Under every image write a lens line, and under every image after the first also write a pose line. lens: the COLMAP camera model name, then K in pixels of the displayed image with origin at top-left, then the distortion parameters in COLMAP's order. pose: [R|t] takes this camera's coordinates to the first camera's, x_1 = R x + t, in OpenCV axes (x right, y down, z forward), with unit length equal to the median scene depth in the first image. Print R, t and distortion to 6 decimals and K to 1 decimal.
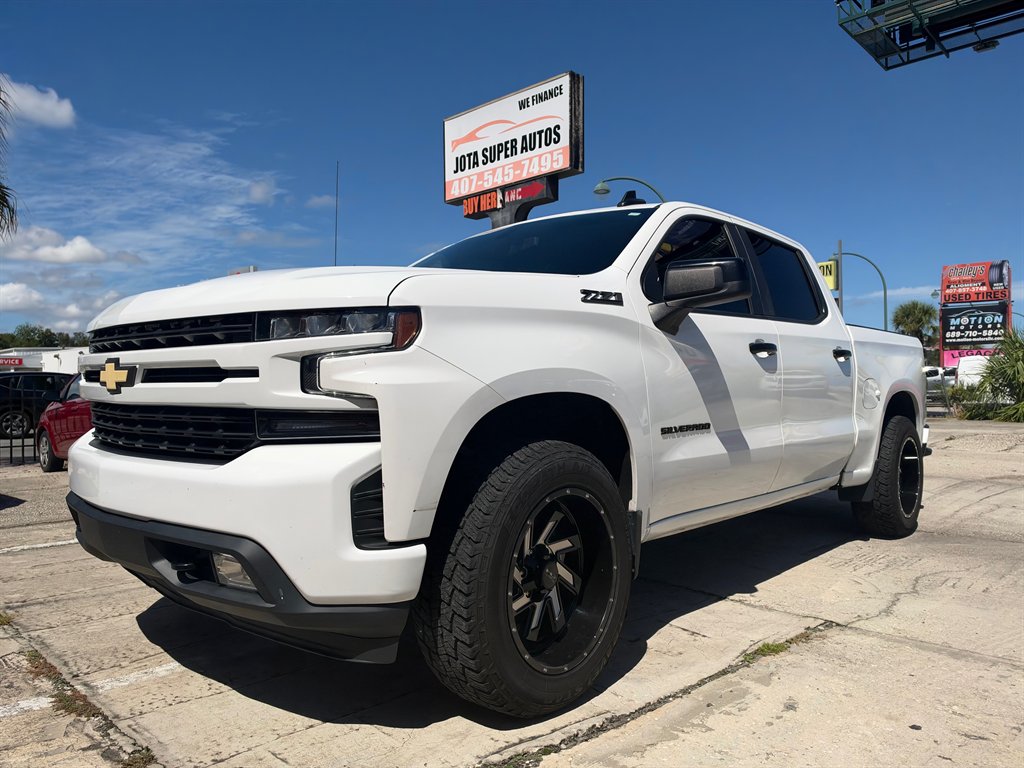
lens RADIAL K [[738.8, 0, 516.8], [0, 738.8, 397.3], [0, 0, 1]] dist [0.022756, -0.039440]
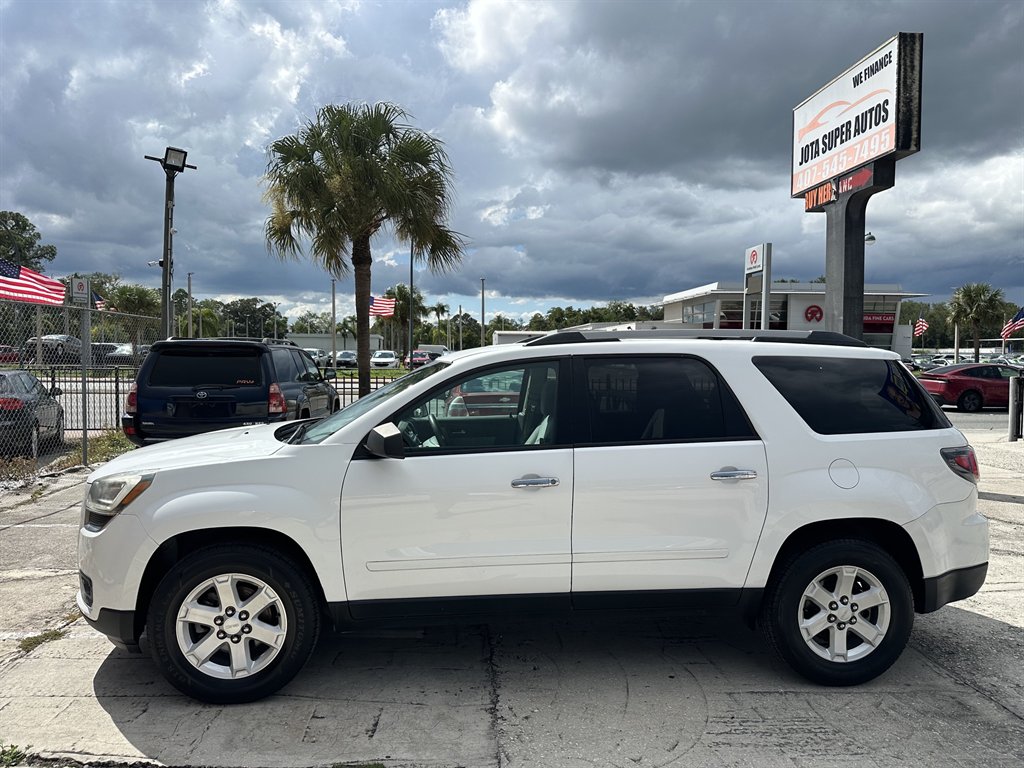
lens RADIAL K [[727.7, 0, 514.5], [0, 727.7, 370.7], [0, 0, 1]] dist [0.002152, -0.007176]
pose [[0.741692, 0.033051, -0.669925, 0.310121], [-0.023242, 0.999452, 0.023576, -0.068222], [0.670337, -0.001916, 0.742054, 0.098279]]
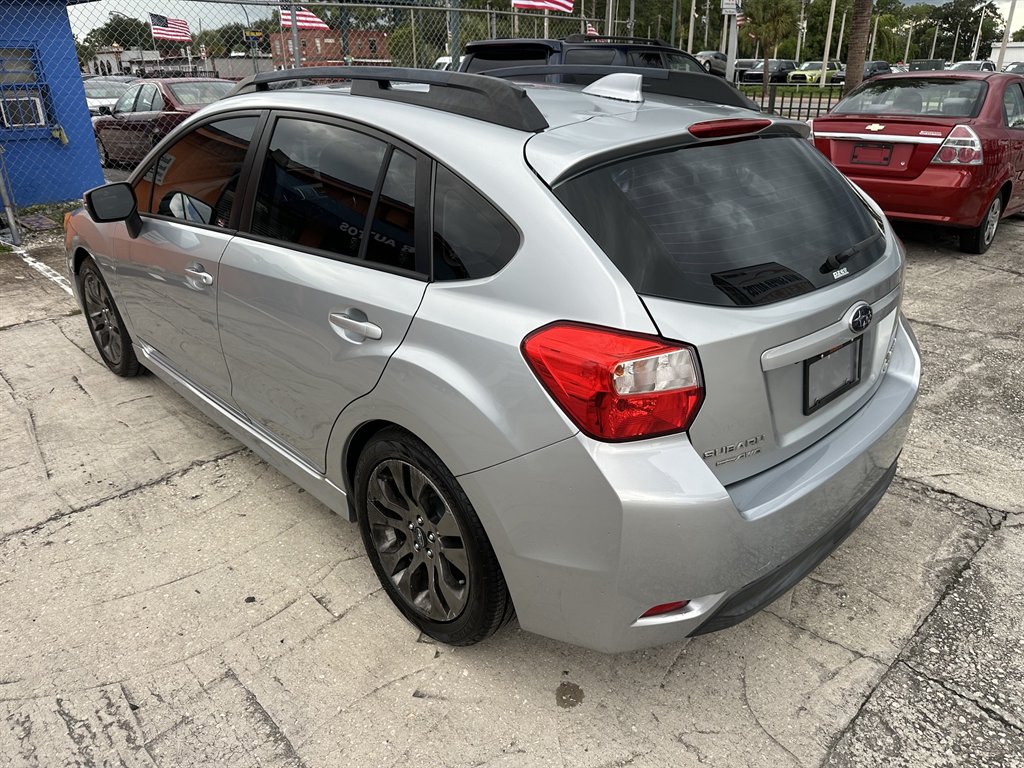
lens RADIAL K [[729.0, 0, 514.7], [0, 729.0, 382.6], [0, 0, 1]] dist [0.000088, -0.006309]
pose [[-0.034672, 0.403649, -0.914257, 0.300425], [-0.004722, 0.914731, 0.404037, -0.056733], [0.999388, 0.018326, -0.029809, 0.496811]]
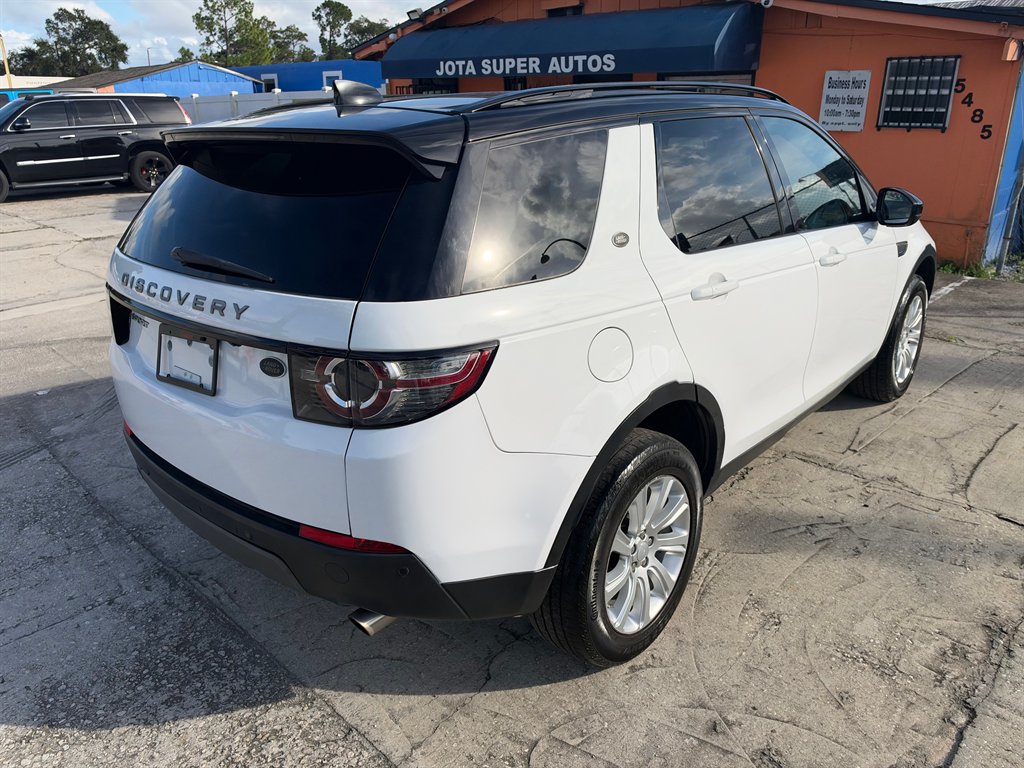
lens RADIAL K [[746.0, 0, 507.0], [0, 746.0, 388.1], [0, 0, 1]] dist [-0.004712, -0.007015]
pose [[-0.999806, 0.011168, 0.016202, 0.122355], [0.016318, 0.930707, 0.365401, -0.068914], [-0.010999, 0.365594, -0.930709, 0.728227]]
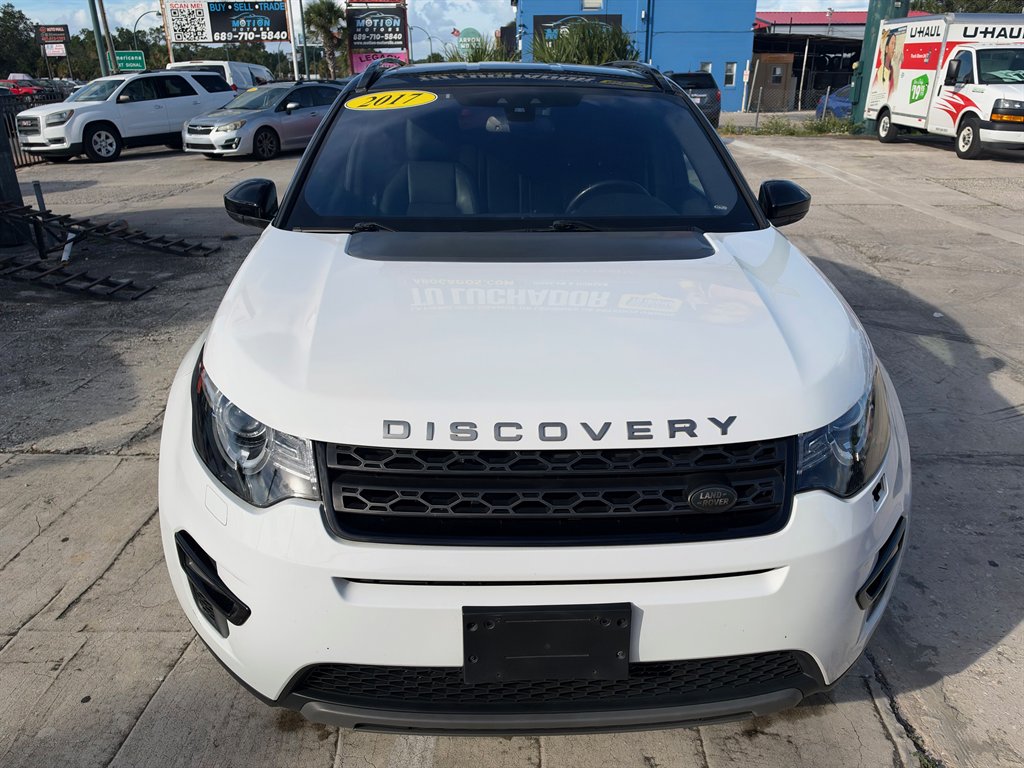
lens RADIAL K [[745.2, 0, 512.0], [0, 745.2, 384.0], [0, 0, 1]] dist [-0.008241, -0.002340]
pose [[0.727229, -0.261057, 0.634813, -0.148695], [0.013566, 0.930137, 0.366963, -0.057775], [-0.686261, -0.258254, 0.679964, 0.162084]]
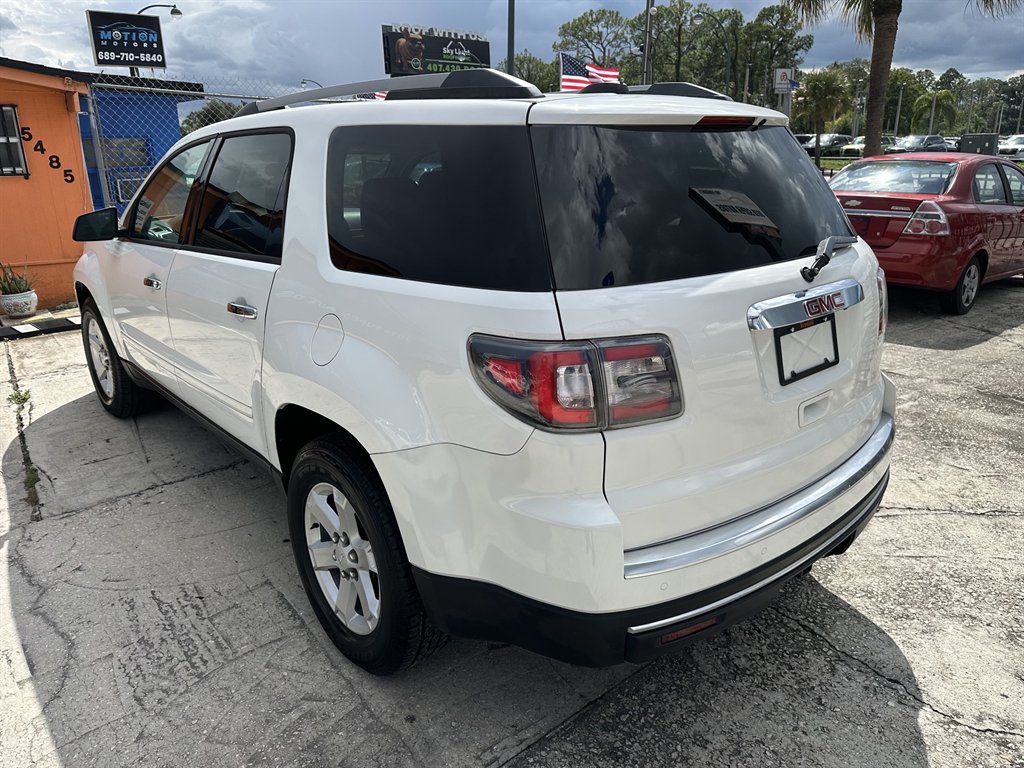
lens RADIAL K [[727.7, 0, 514.5], [0, 727.7, 370.7], [0, 0, 1]] dist [0.002152, -0.007176]
pose [[-0.119536, 0.304594, -0.944952, 0.380146], [0.003198, 0.951889, 0.306426, -0.067486], [0.992825, 0.033607, -0.114760, 0.537432]]
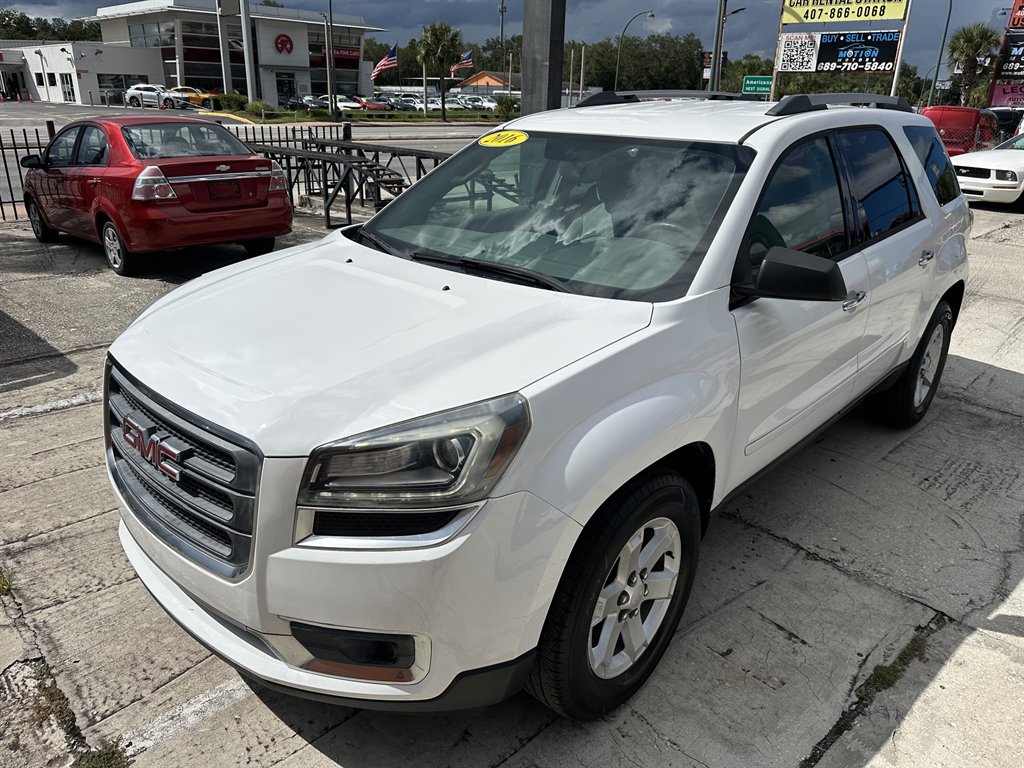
lens RADIAL K [[722.3, 0, 510.8], [0, 722.3, 379.0], [0, 0, 1]] dist [0.017409, -0.024918]
pose [[0.999176, 0.040236, -0.005396, -0.028146], [-0.035748, 0.935025, 0.352774, -0.072453], [0.019240, -0.352291, 0.935693, 0.084781]]
